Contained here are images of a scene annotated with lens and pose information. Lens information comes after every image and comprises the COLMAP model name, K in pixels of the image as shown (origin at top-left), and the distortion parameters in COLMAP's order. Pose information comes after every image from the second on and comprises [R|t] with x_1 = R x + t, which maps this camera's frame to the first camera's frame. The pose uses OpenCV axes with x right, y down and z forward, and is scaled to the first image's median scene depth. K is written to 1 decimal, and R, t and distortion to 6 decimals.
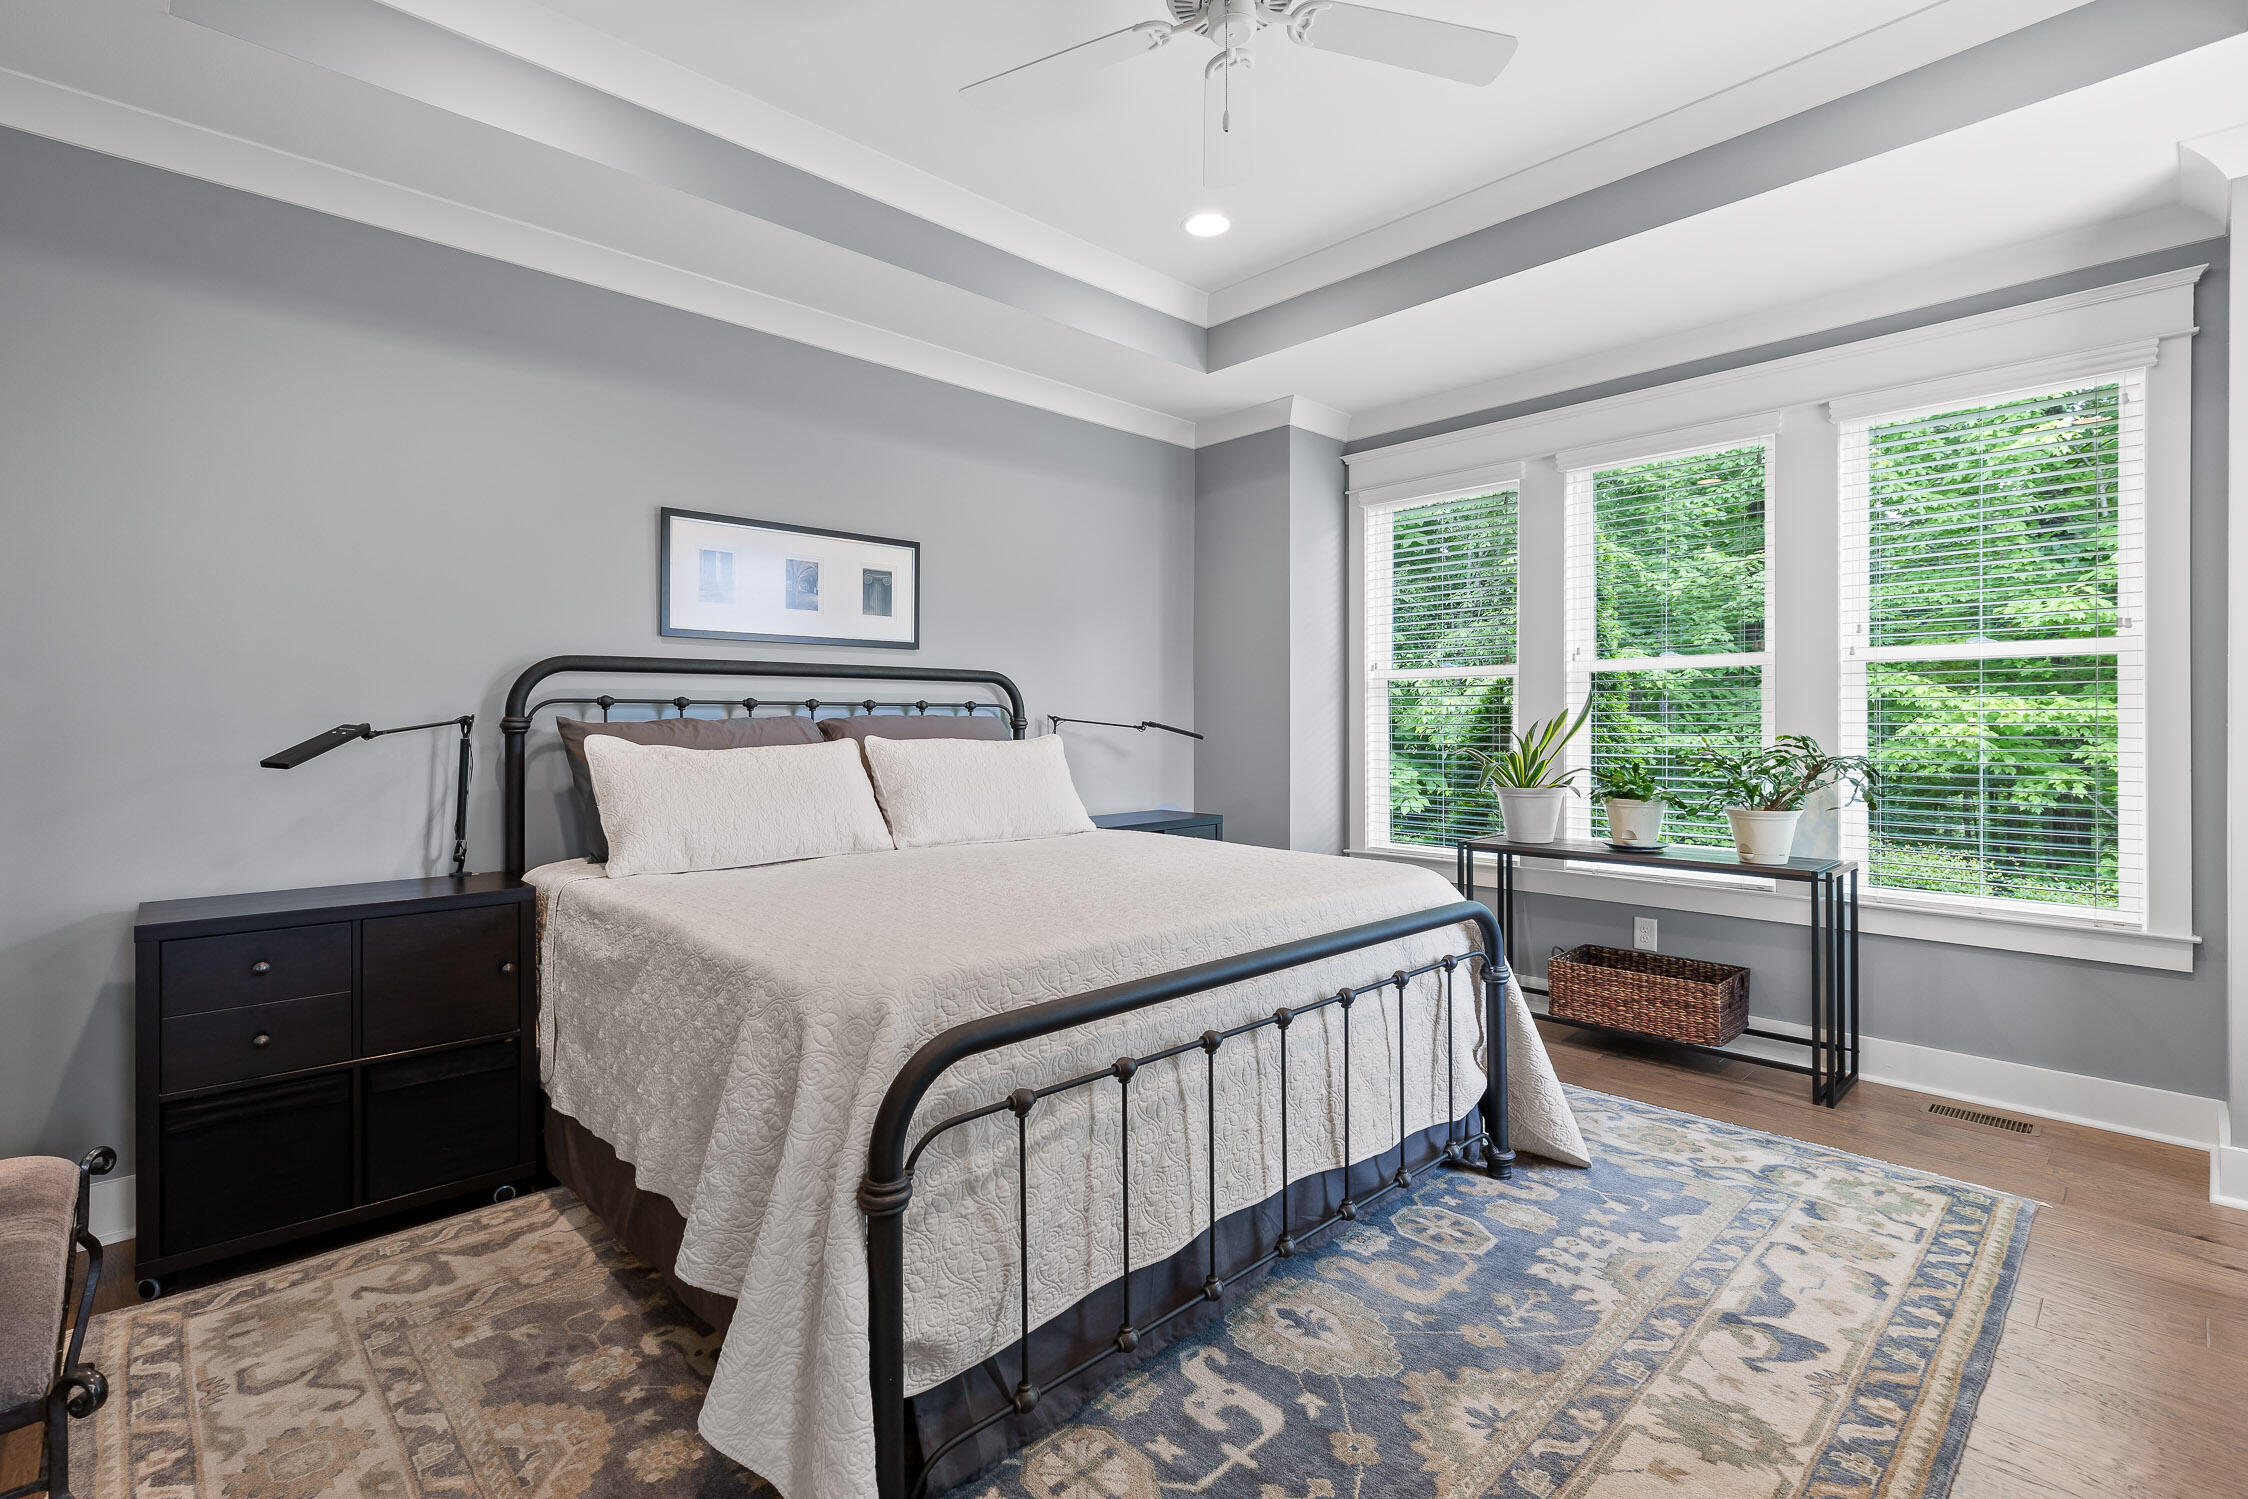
lens RADIAL K [[1013.7, 0, 1119.9], [0, 1013.7, 733.2], [0, 0, 1]] dist [0.007496, -0.001429]
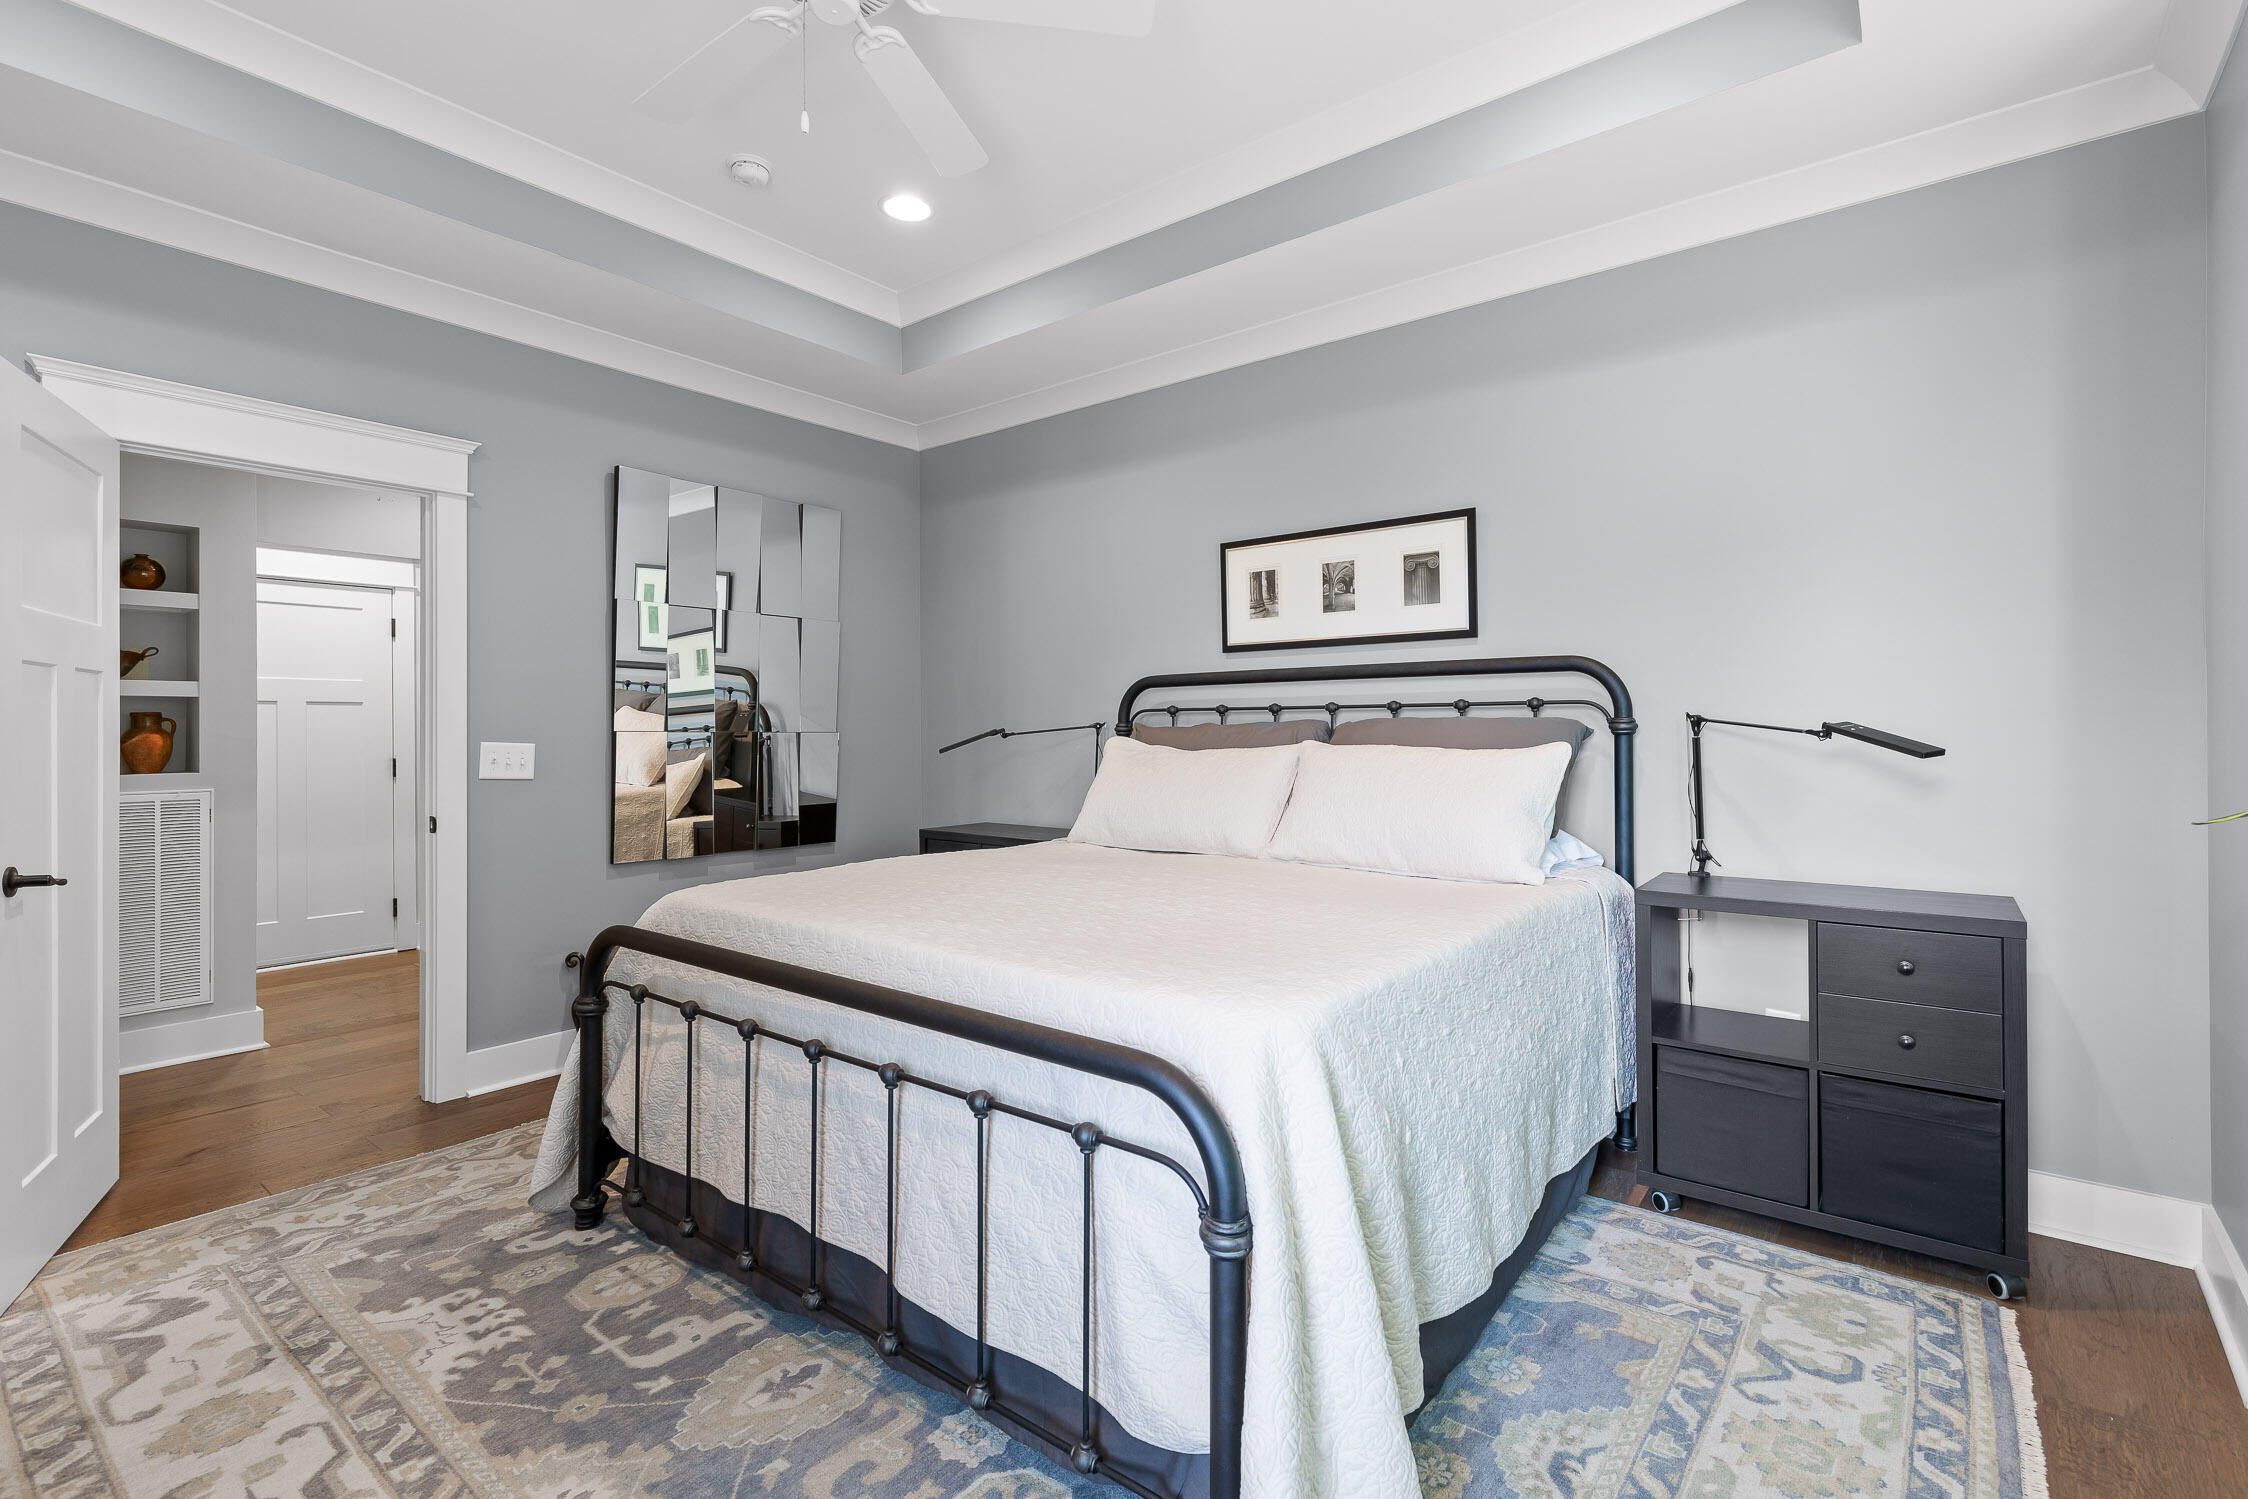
lens RADIAL K [[1013.7, 0, 1121.4], [0, 1013.7, 734.1], [0, 0, 1]] dist [0.007496, -0.001429]
pose [[0.146058, 0.009185, -0.989233, 0.719799], [-0.004631, 0.999952, 0.008601, -0.011536], [0.989265, 0.003324, 0.146094, 0.736716]]
